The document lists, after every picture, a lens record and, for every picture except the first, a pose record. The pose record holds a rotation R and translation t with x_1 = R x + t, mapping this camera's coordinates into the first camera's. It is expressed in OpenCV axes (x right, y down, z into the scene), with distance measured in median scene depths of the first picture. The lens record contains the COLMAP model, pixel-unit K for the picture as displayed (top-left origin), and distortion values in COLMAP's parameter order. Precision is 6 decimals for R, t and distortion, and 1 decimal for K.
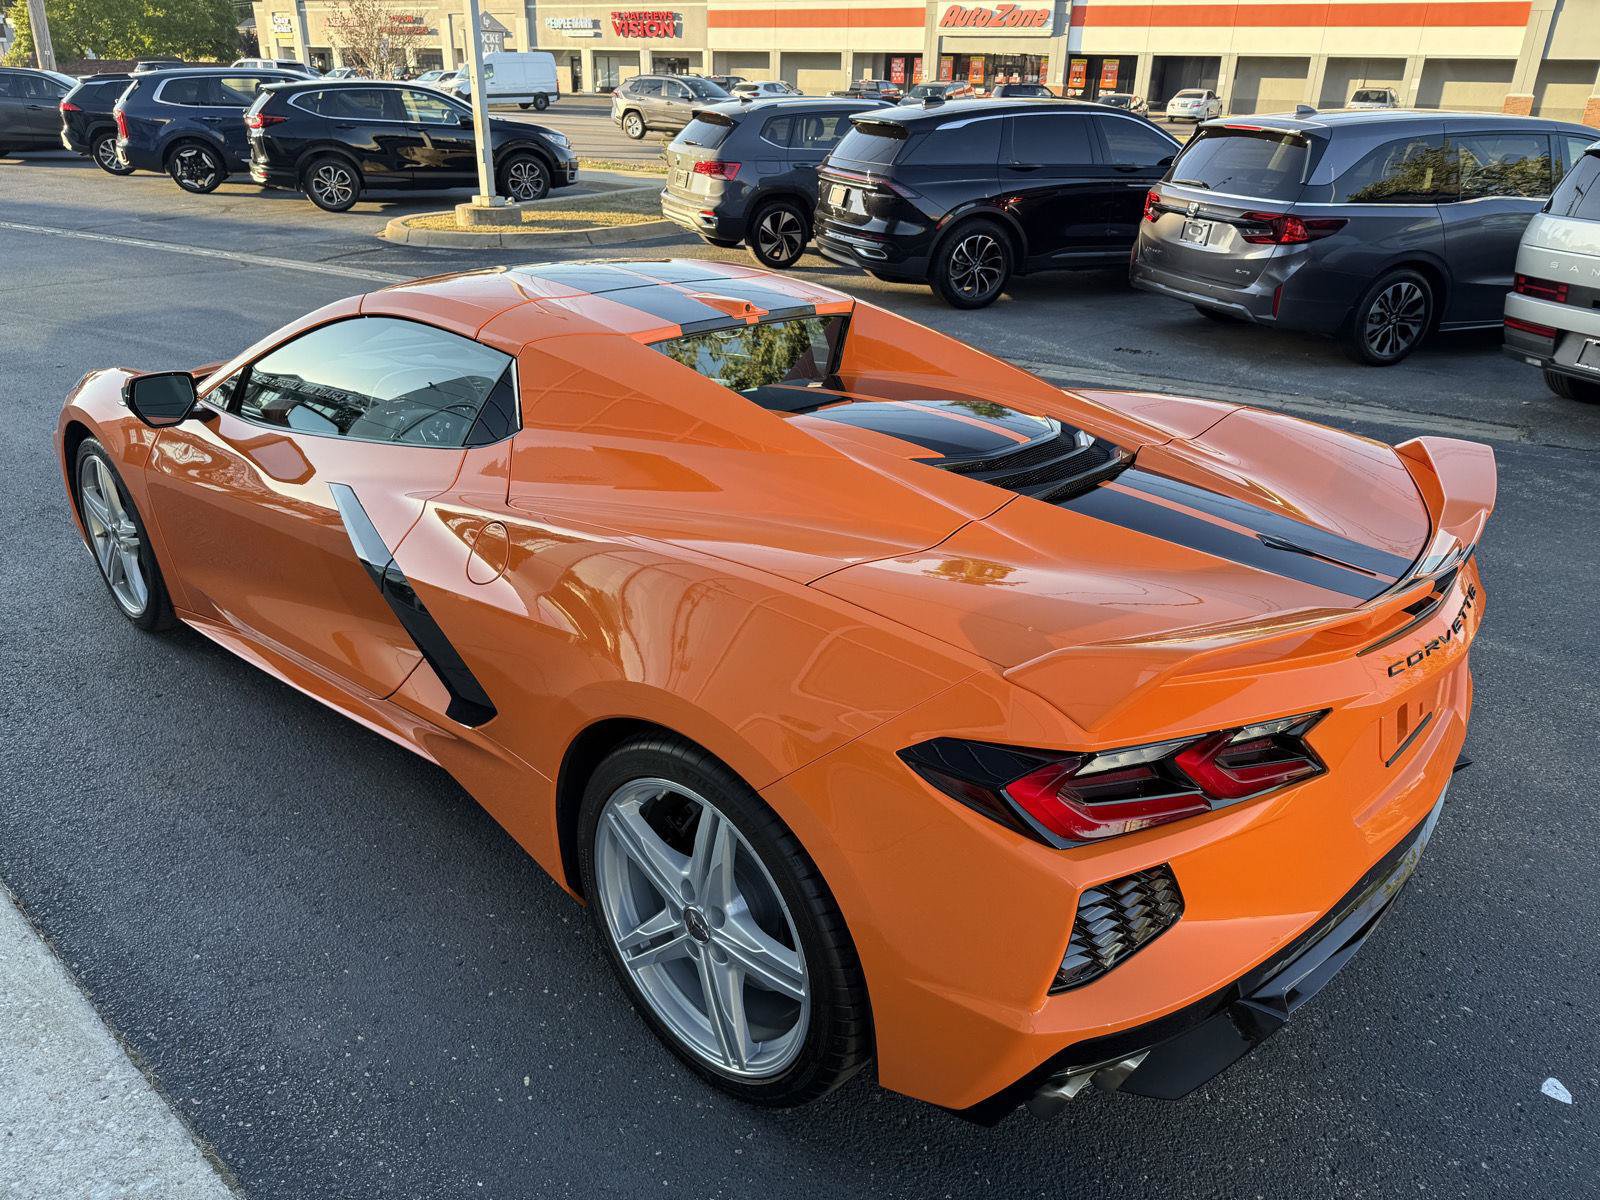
lens RADIAL K [[1145.4, 0, 792.5], [0, 1145.4, 599.9], [0, 0, 1]] dist [0.013728, -0.021128]
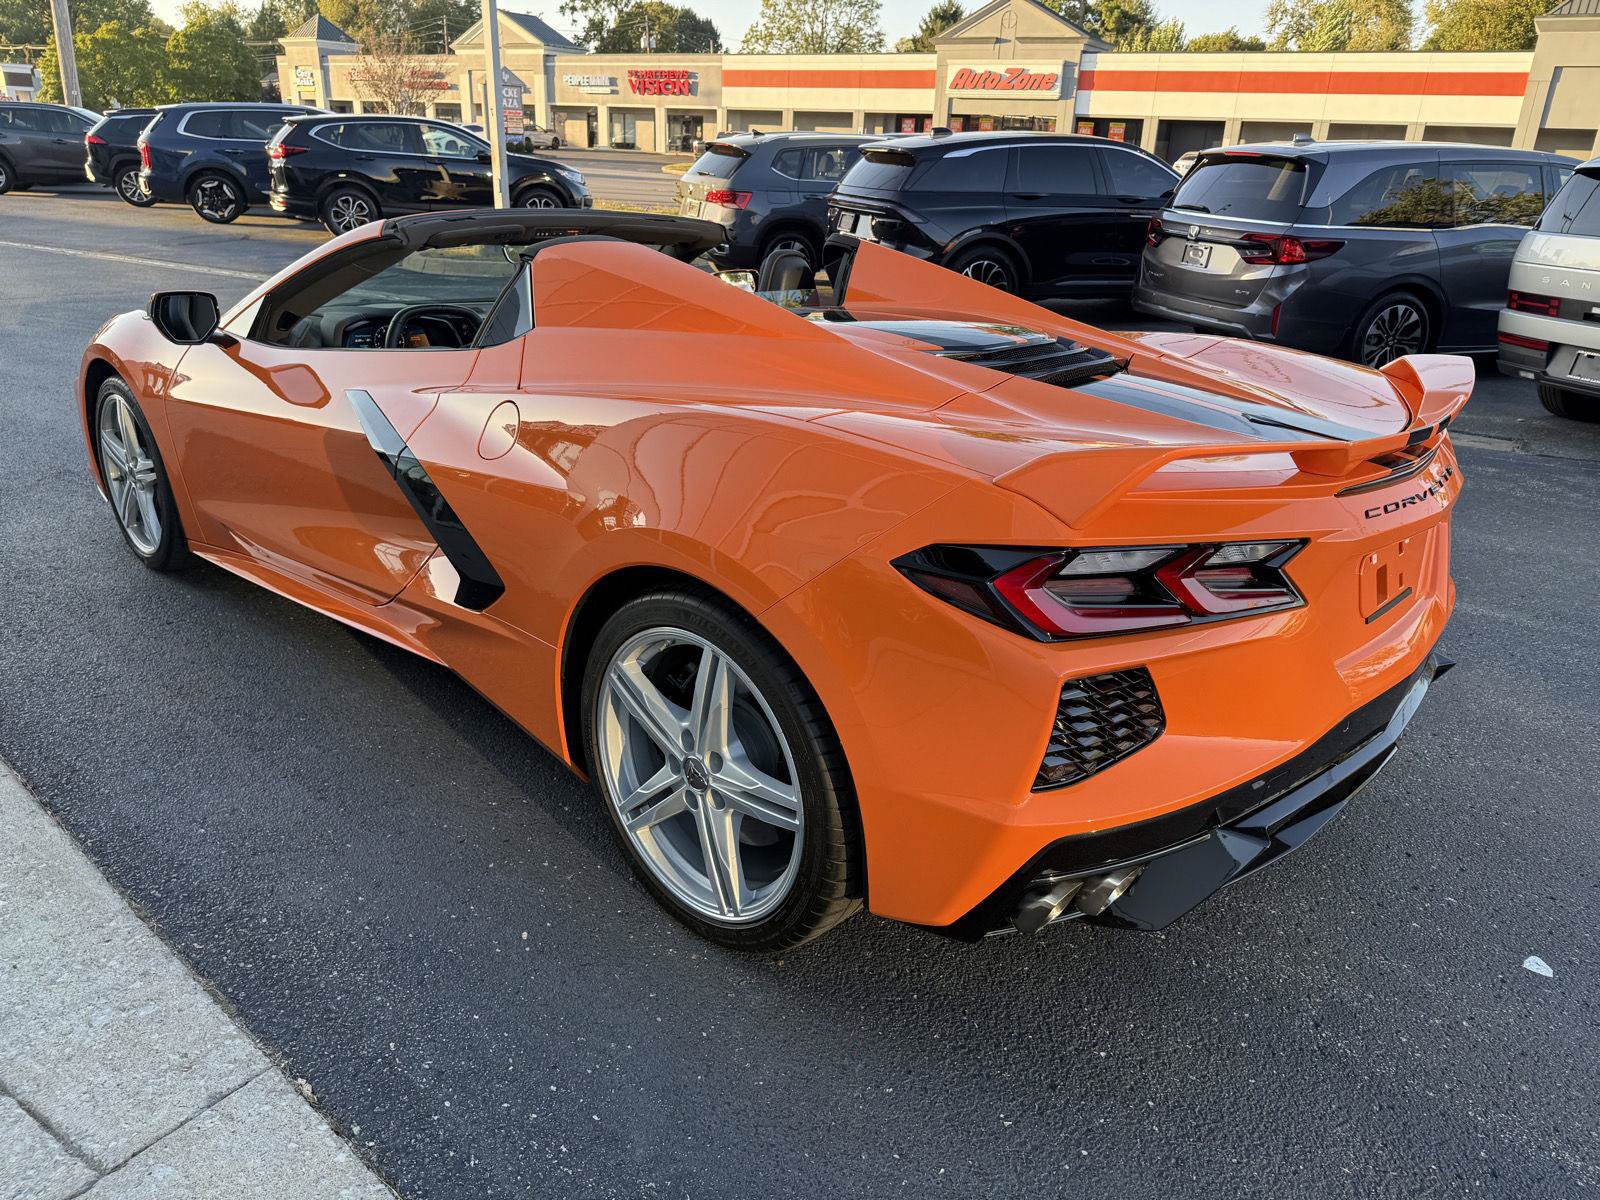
lens RADIAL K [[1145.4, 0, 799.3], [0, 1145.4, 603.1], [0, 0, 1]] dist [0.013728, -0.021128]
pose [[0.999871, 0.015998, 0.001661, 0.004545], [-0.015917, 0.999033, -0.040995, 0.136817], [-0.002315, 0.040964, 0.999158, -0.023478]]
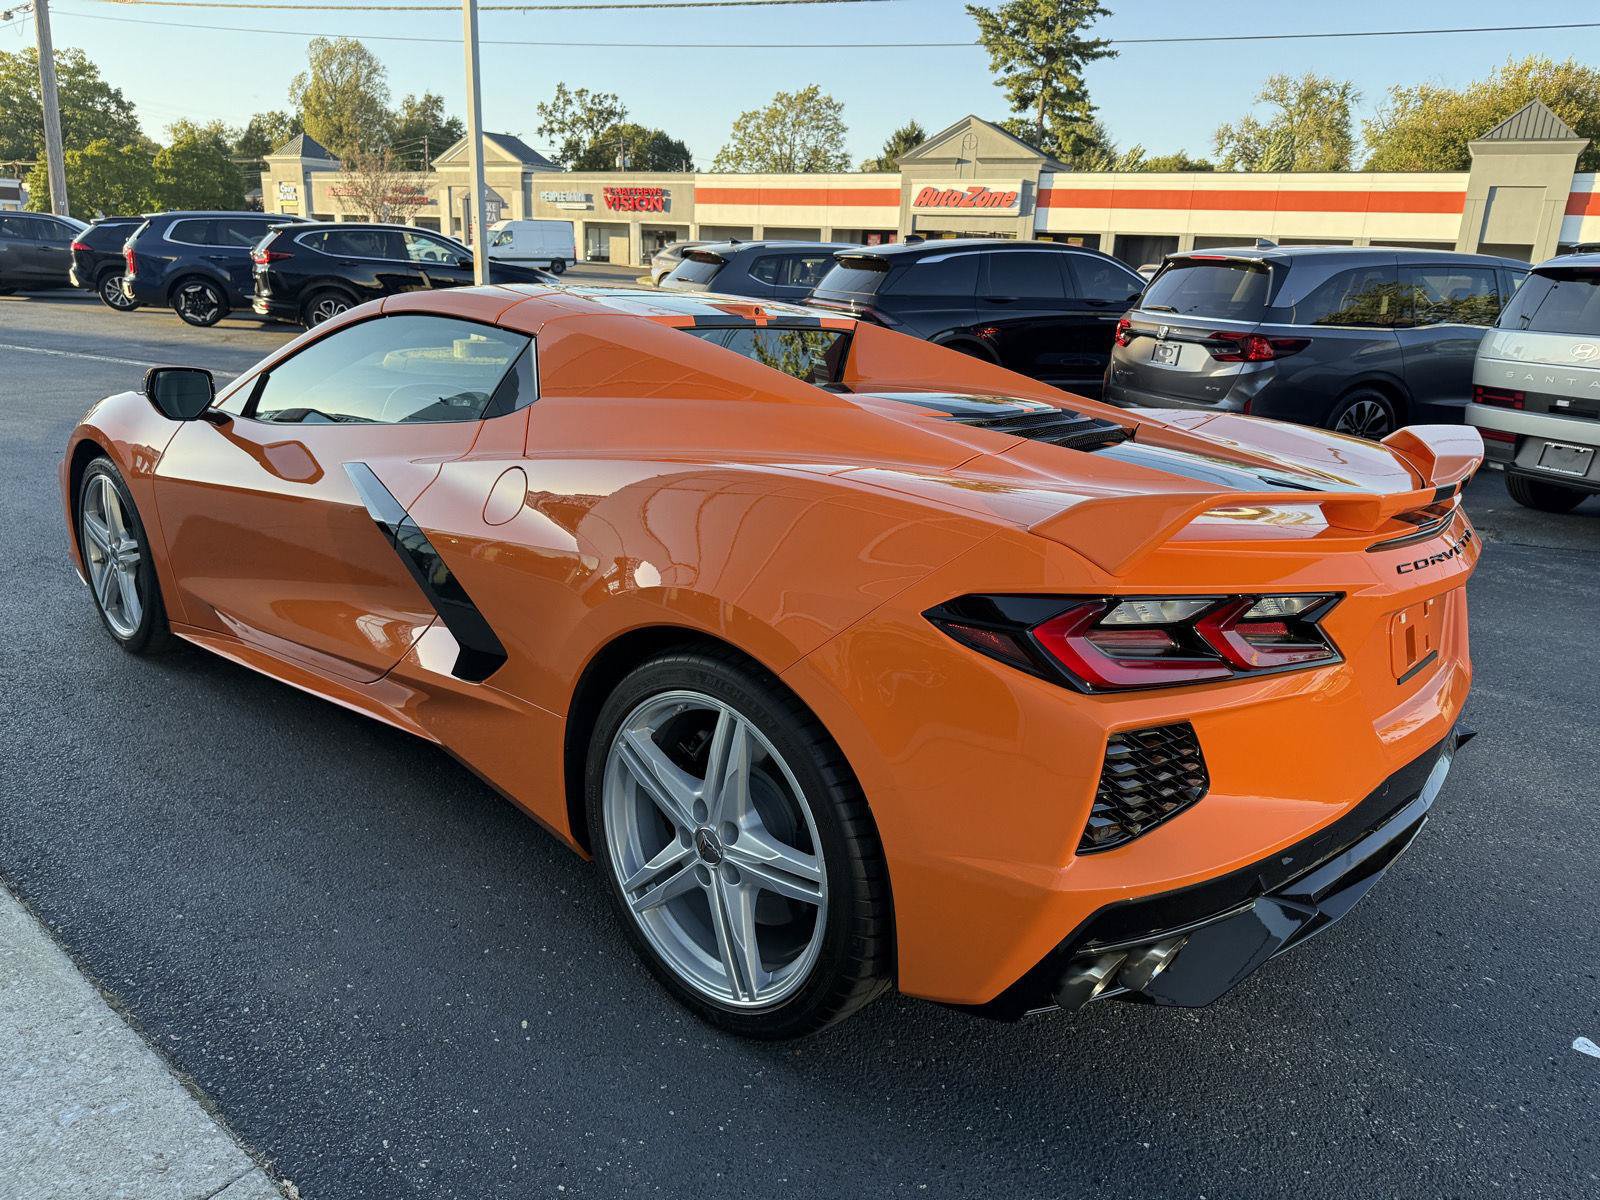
lens RADIAL K [[1145.4, 0, 790.7], [0, 1145.4, 598.3], [0, 0, 1]] dist [0.013728, -0.021128]
pose [[0.999734, 0.013733, 0.018519, -0.027369], [-0.011166, 0.991158, -0.132216, 0.161166], [-0.020171, 0.131974, 0.991048, 0.001232]]
